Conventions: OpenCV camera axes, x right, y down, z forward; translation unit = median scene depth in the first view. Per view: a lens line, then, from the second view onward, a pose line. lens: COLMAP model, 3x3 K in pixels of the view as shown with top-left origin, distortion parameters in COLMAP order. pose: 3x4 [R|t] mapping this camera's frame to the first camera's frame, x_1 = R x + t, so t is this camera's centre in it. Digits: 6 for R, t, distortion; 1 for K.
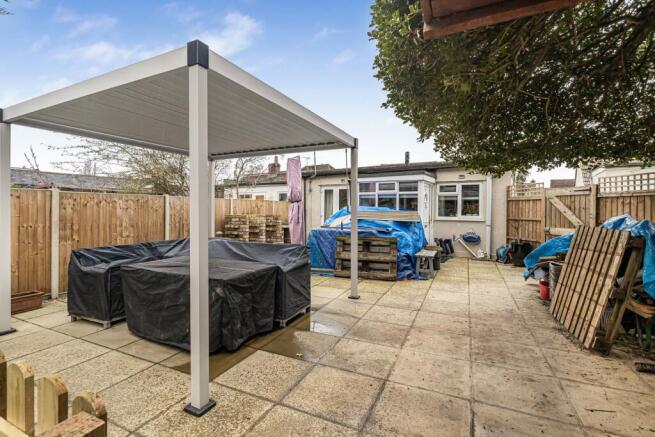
lens RADIAL K [[299.1, 0, 327.2], [0, 299.1, 213.2], [0, 0, 1]] dist [0.000618, 0.000773]
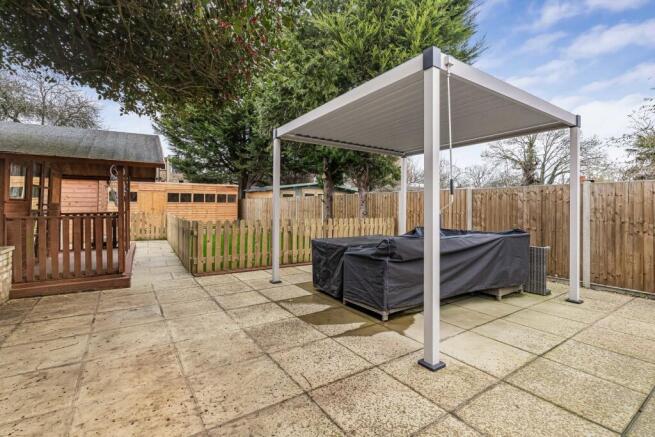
lens RADIAL K [[299.1, 0, 326.2], [0, 299.1, 212.9], [0, 0, 1]] dist [0.000618, 0.000773]
pose [[-0.508721, 0.006047, -0.860910, 0.975520], [-0.016081, 0.999734, 0.016525, 0.036756], [0.860781, 0.022251, -0.508488, 1.755180]]
